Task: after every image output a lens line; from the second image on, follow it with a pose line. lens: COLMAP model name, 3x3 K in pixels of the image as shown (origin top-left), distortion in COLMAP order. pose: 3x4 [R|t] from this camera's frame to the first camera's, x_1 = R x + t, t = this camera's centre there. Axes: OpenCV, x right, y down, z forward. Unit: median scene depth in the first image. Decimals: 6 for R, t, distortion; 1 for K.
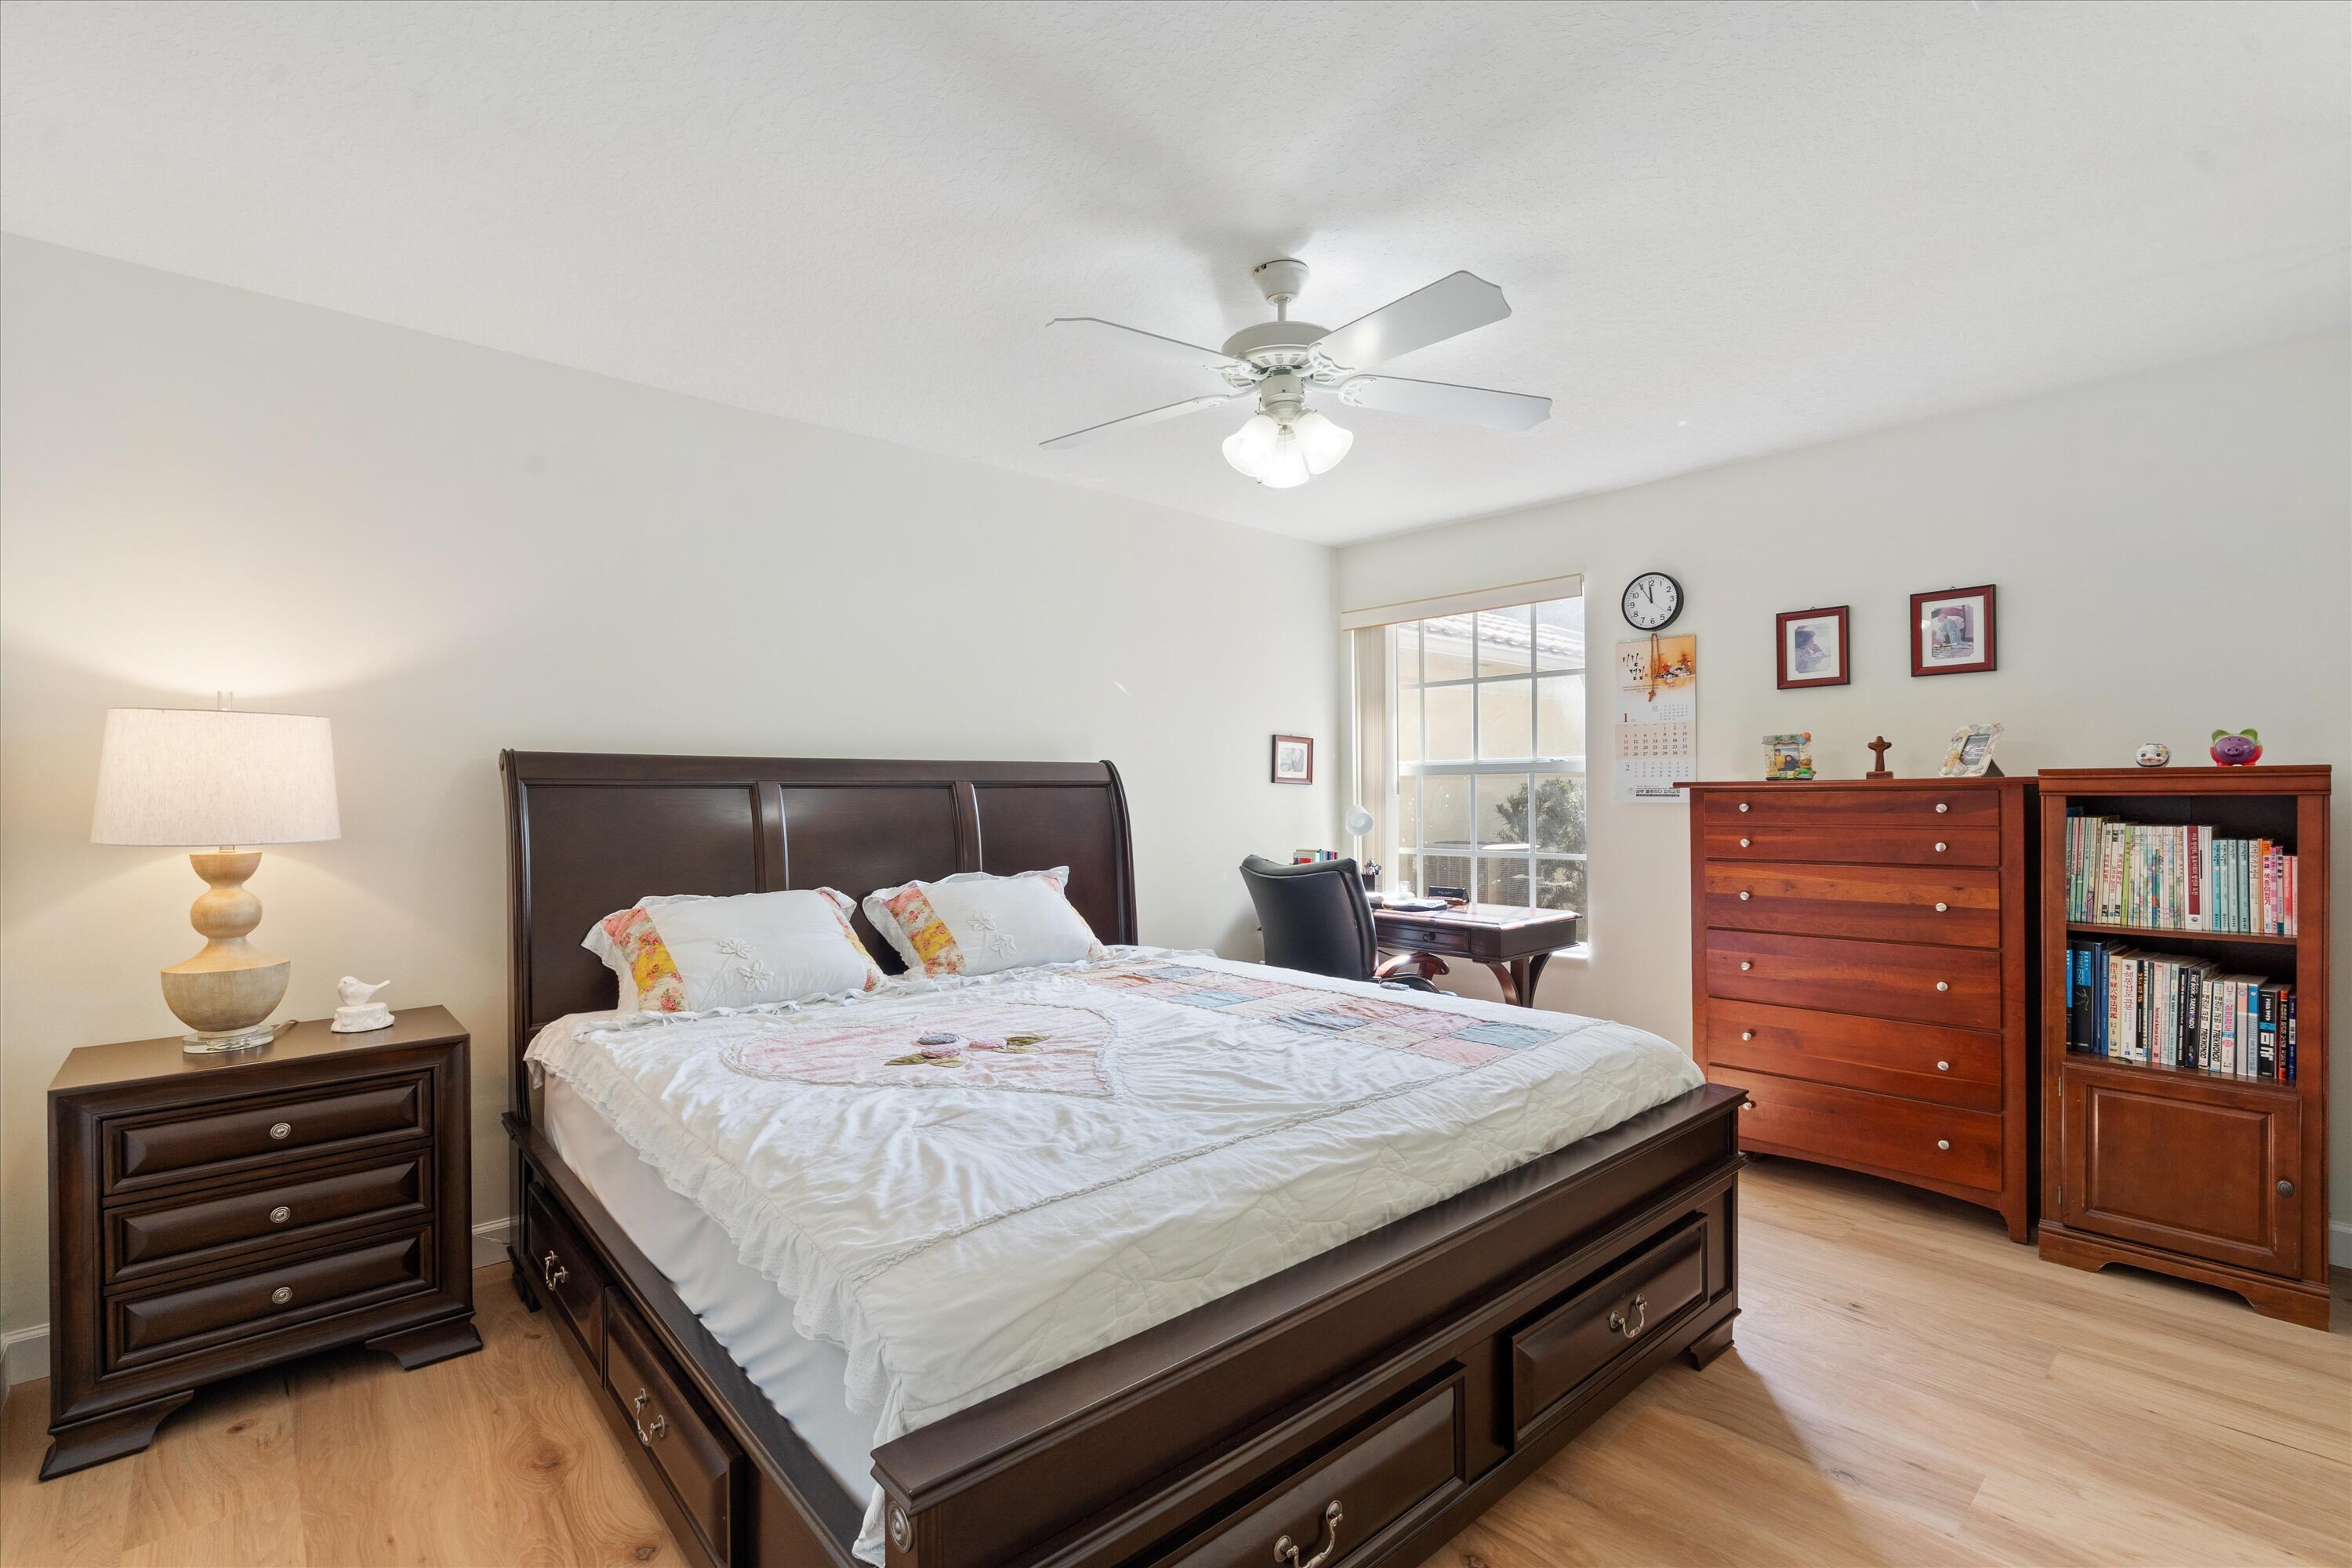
lens RADIAL K [[1068.3, 0, 1178.4], [0, 1068.3, 785.7], [0, 0, 1]] dist [-0.001860, 0.000230]
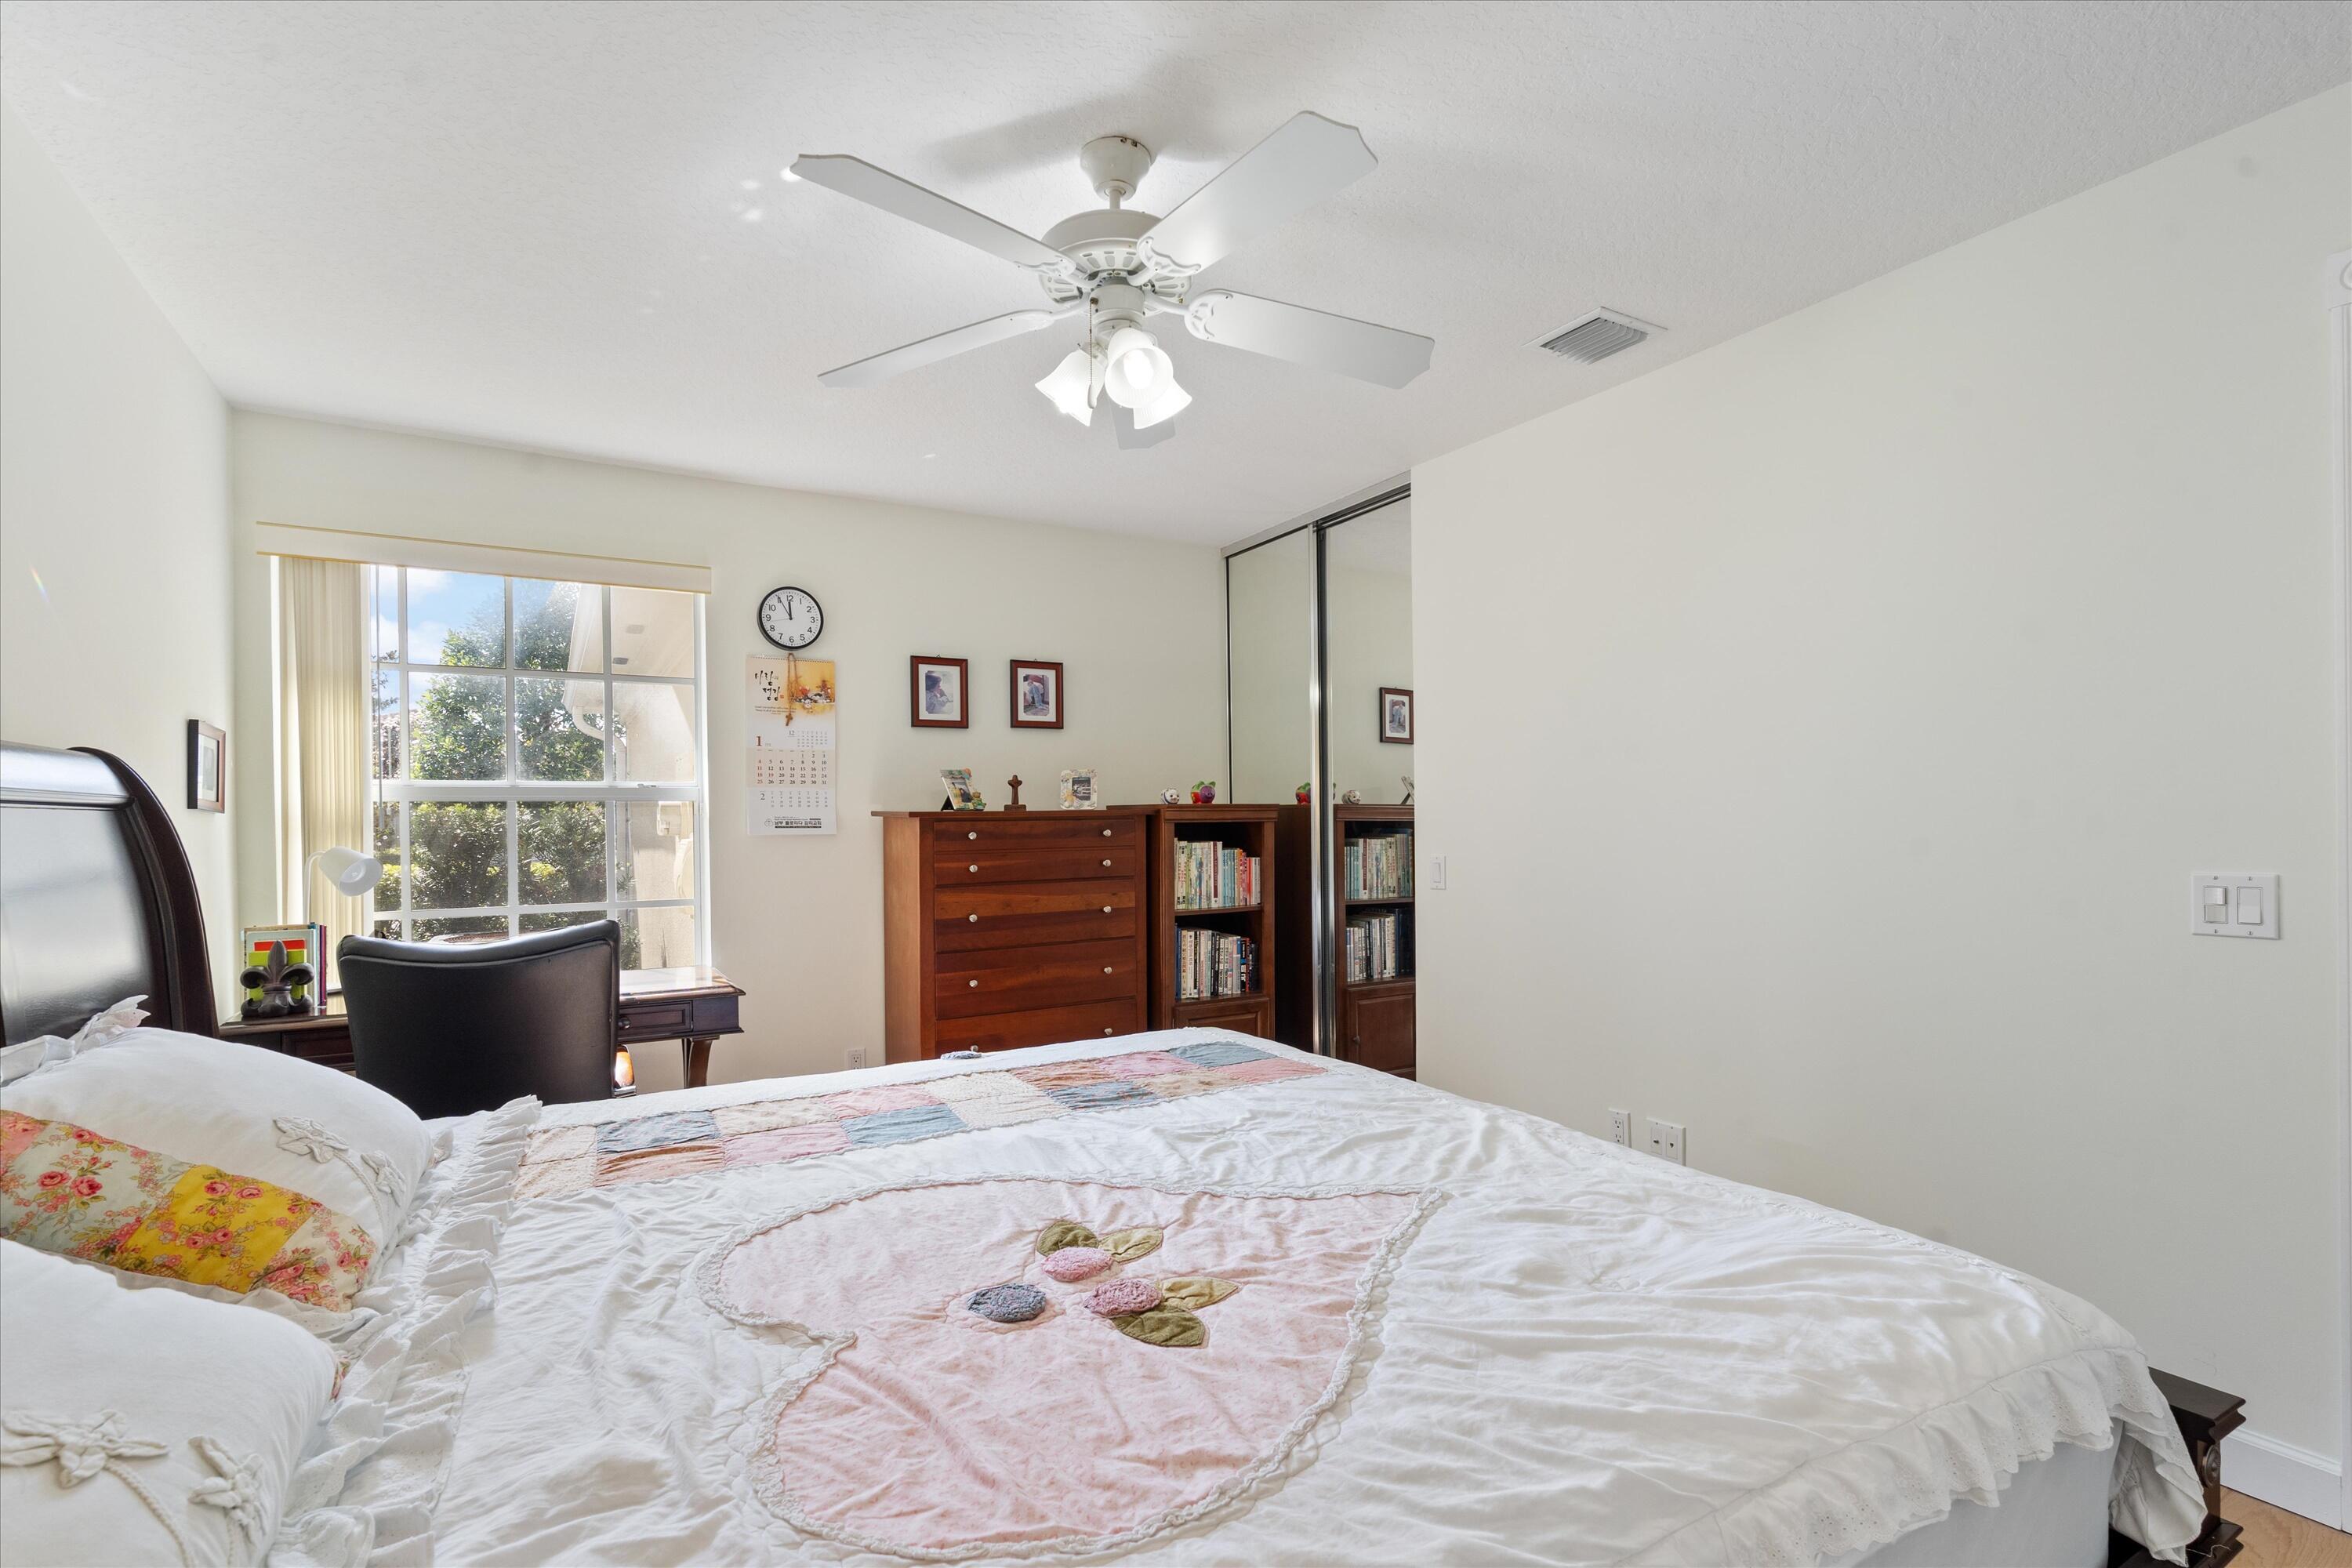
lens RADIAL K [[1068.3, 0, 1205.2], [0, 1068.3, 825.9], [0, 0, 1]] dist [-0.001860, 0.000230]
pose [[0.201952, -0.001036, 0.979395, -0.478017], [0.004144, 0.999991, 0.000203, 0.011404], [-0.979387, 0.004017, 0.201955, 0.557930]]
